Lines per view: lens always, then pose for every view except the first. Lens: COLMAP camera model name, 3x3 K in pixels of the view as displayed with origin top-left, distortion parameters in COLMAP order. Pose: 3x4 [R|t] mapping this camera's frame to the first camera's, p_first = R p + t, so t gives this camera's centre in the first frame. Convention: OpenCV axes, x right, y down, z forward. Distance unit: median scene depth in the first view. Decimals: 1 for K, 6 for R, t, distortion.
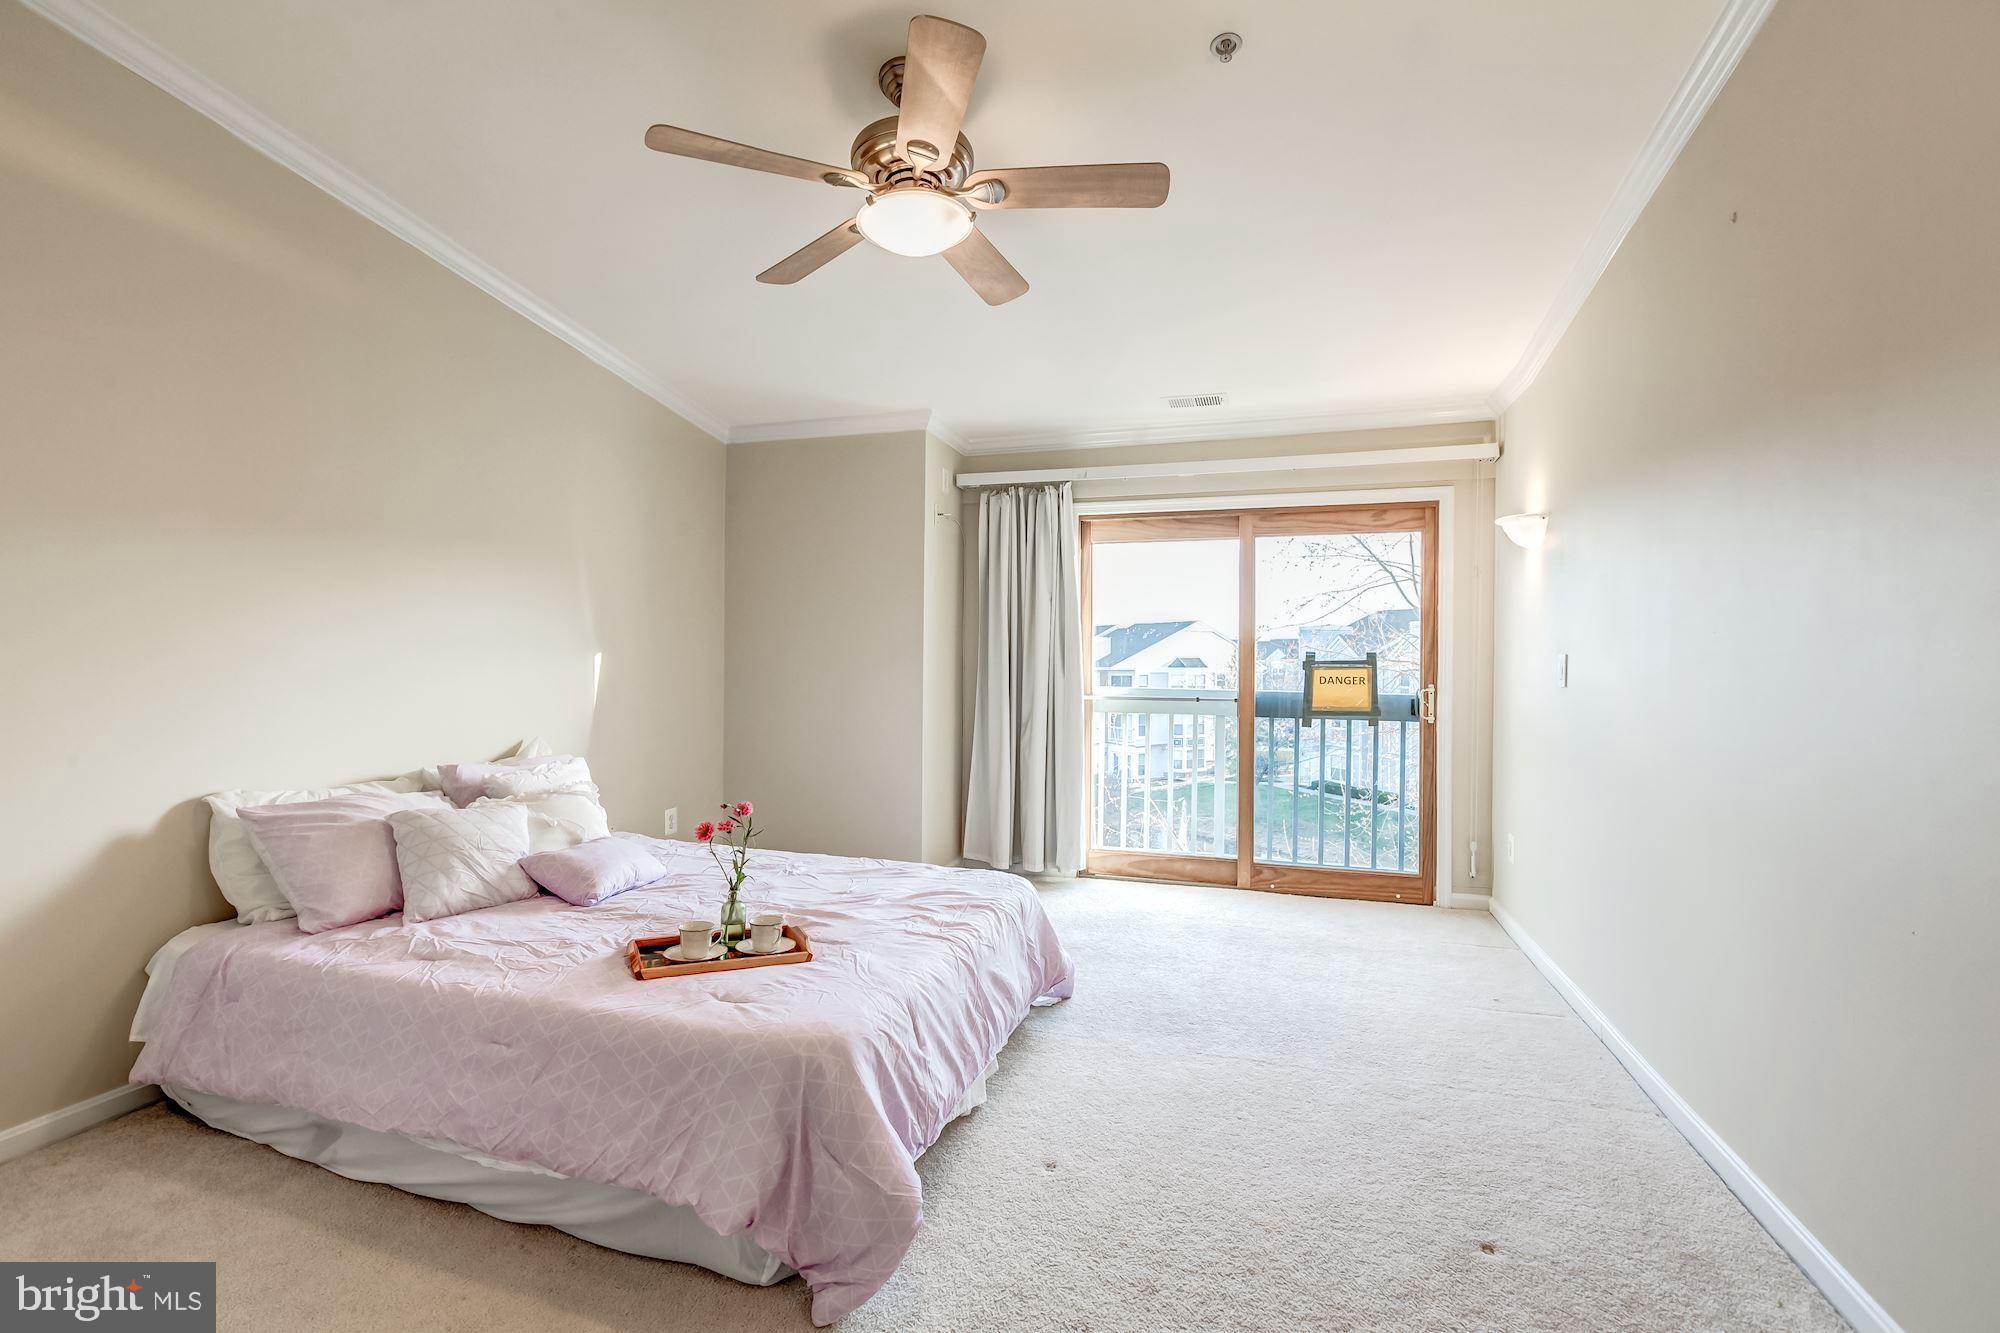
lens RADIAL K [[893.0, 0, 986.9], [0, 893.0, 662.3], [0, 0, 1]] dist [0.002698, -0.000587]
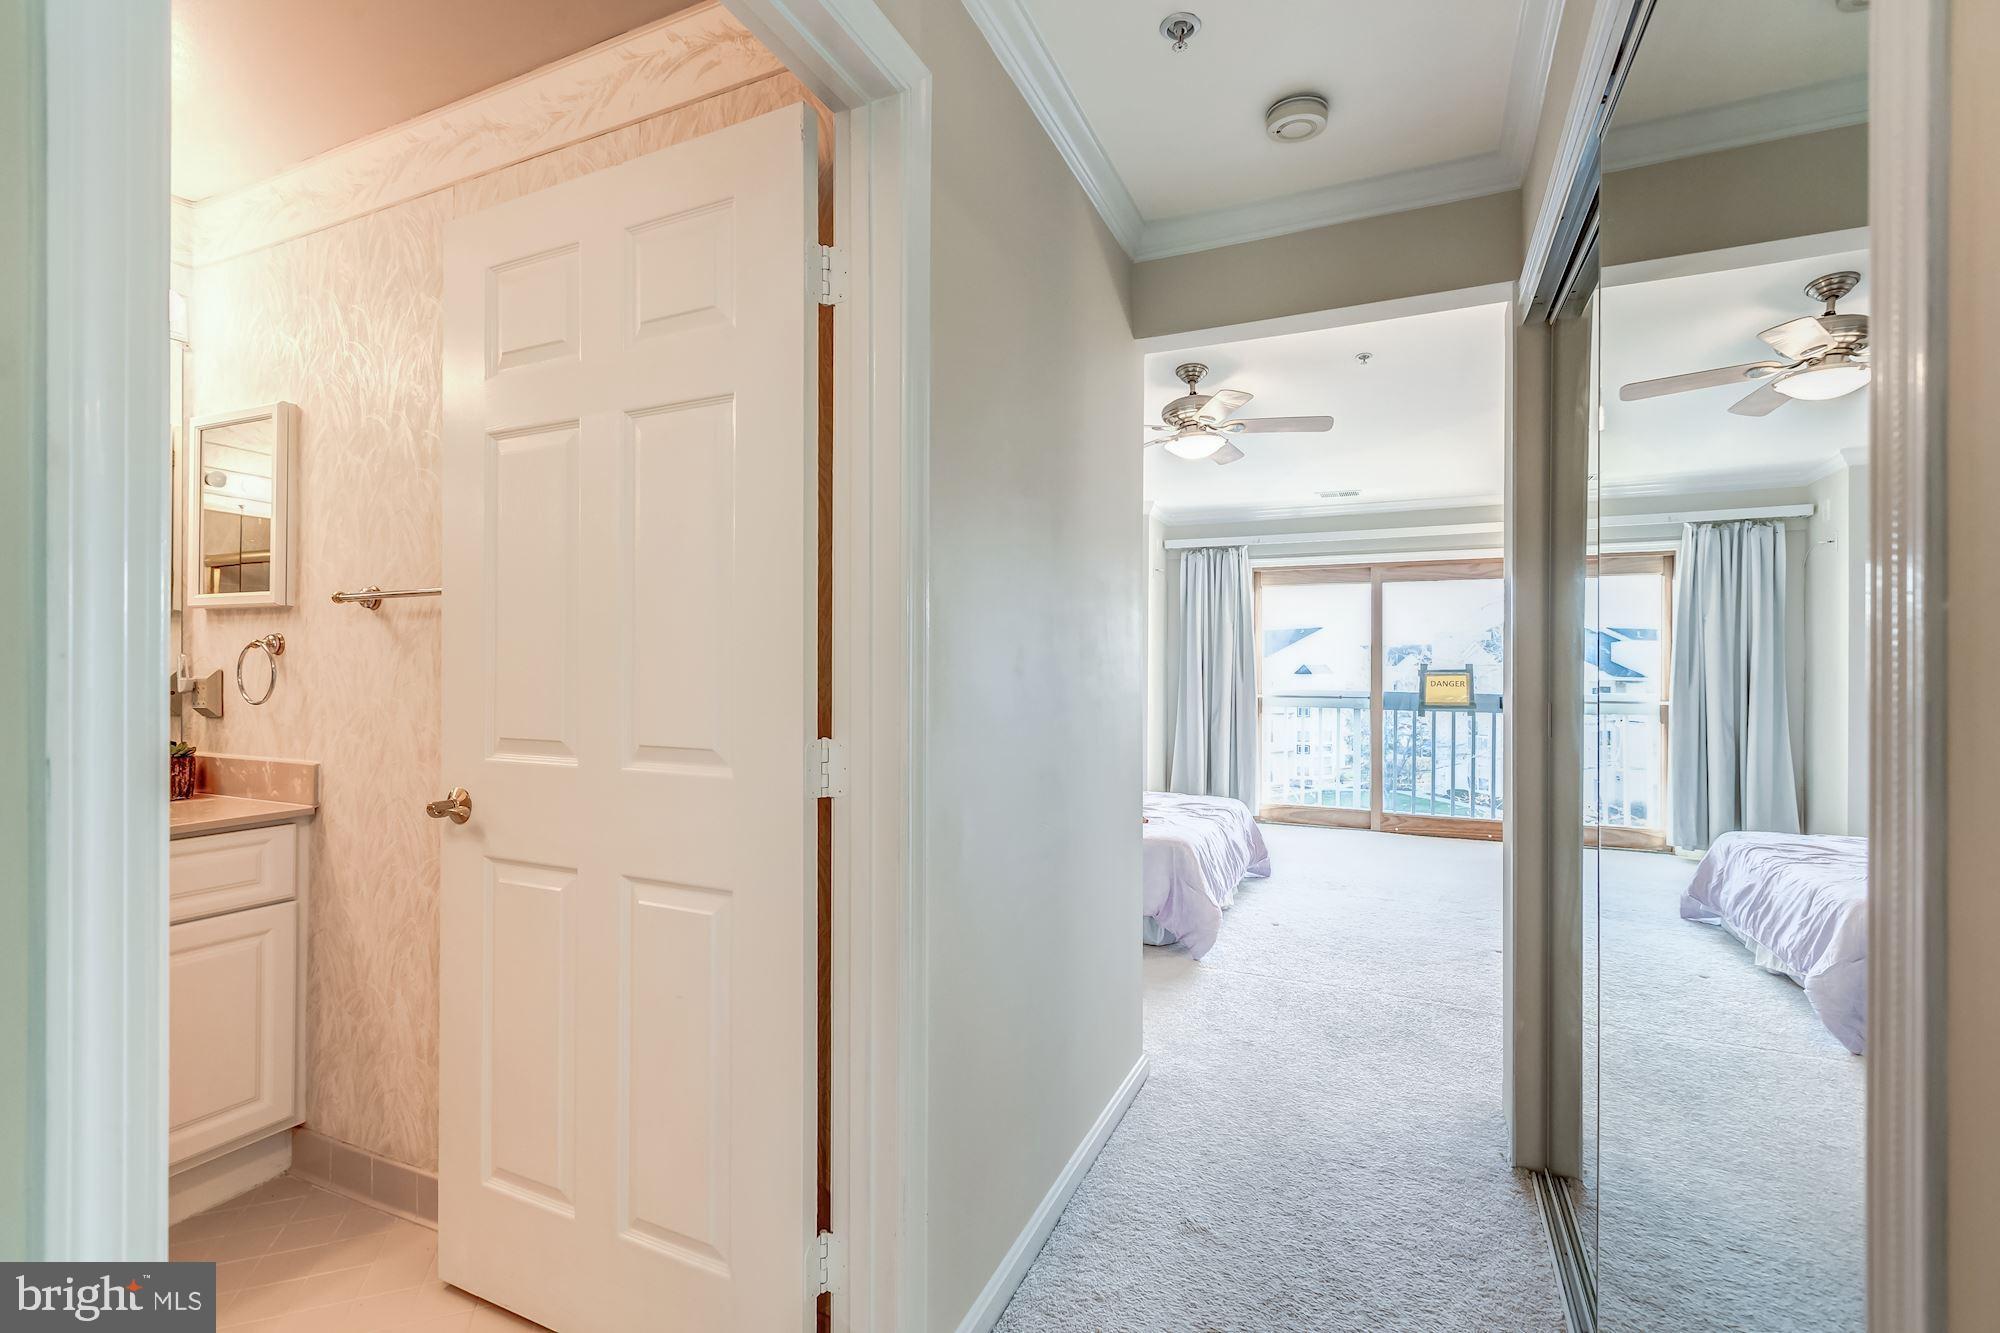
lens RADIAL K [[893.0, 0, 986.9], [0, 893.0, 662.3], [0, 0, 1]] dist [0.002698, -0.000587]
pose [[0.991585, -0.003768, -0.129401, -0.140998], [0.003062, 0.999979, -0.005657, -0.007461], [0.129420, 0.005214, 0.991576, -0.490959]]
